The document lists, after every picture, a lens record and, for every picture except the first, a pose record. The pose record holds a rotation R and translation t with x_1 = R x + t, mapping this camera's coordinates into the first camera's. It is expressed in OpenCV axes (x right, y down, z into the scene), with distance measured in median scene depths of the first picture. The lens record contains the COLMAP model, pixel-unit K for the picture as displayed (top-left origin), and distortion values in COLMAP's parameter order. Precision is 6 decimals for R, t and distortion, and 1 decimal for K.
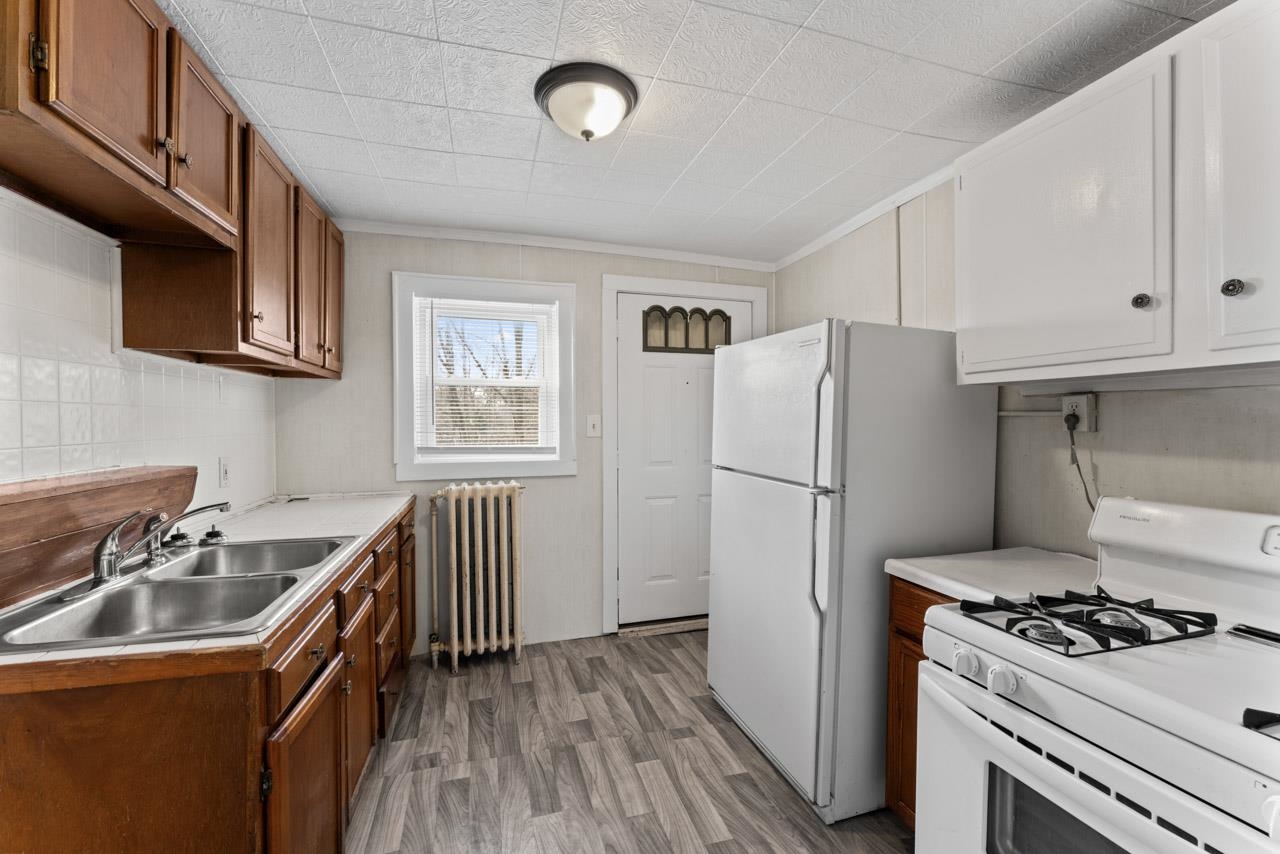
lens RADIAL K [[519.2, 0, 640.0], [0, 519.2, 427.0], [0, 0, 1]] dist [-0.020287, -0.000140]
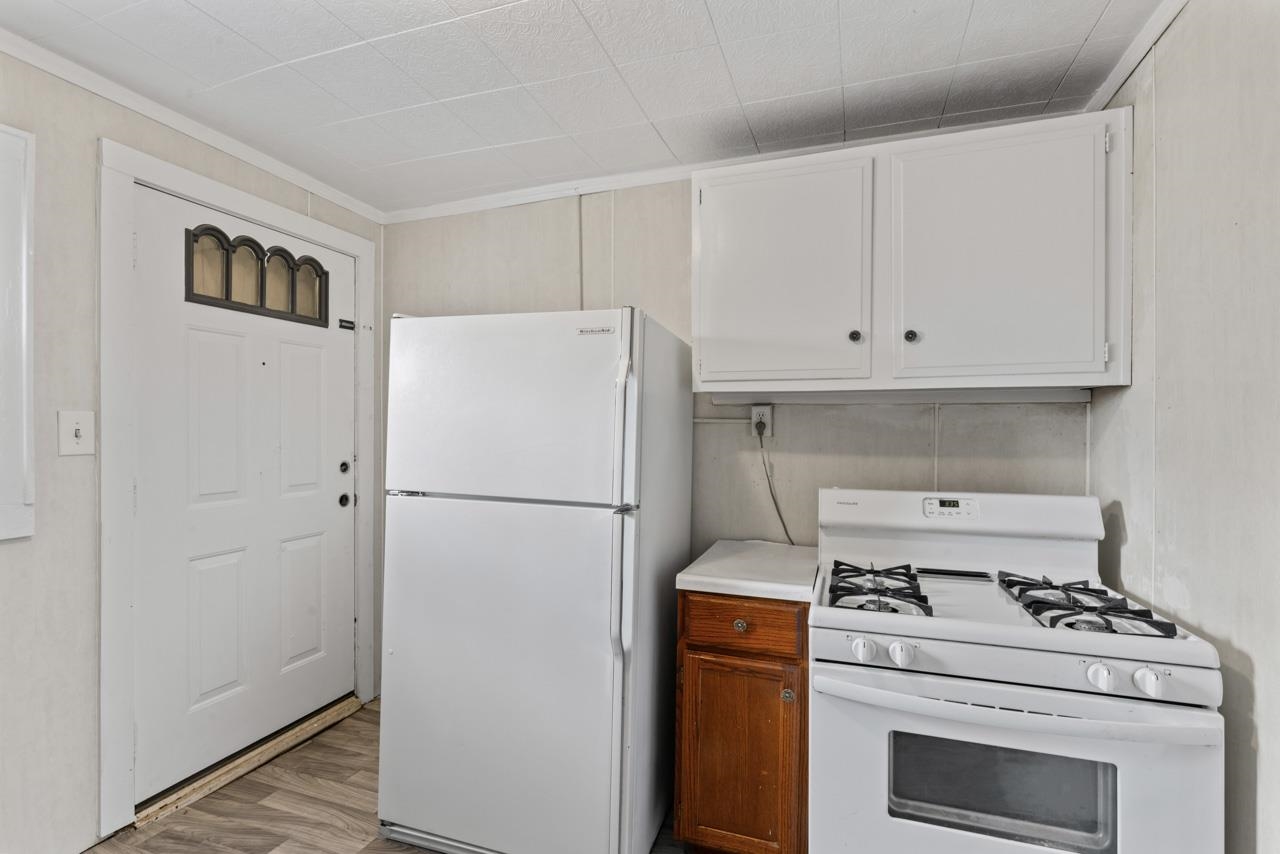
lens RADIAL K [[592.1, 0, 640.0], [0, 592.1, 427.0], [0, 0, 1]] dist [-0.010150, -0.000431]
pose [[0.583478, 0.003697, 0.812121, -0.297399], [0.002823, 0.999974, -0.006580, -0.003097], [-0.812124, 0.006132, 0.583453, 0.294414]]
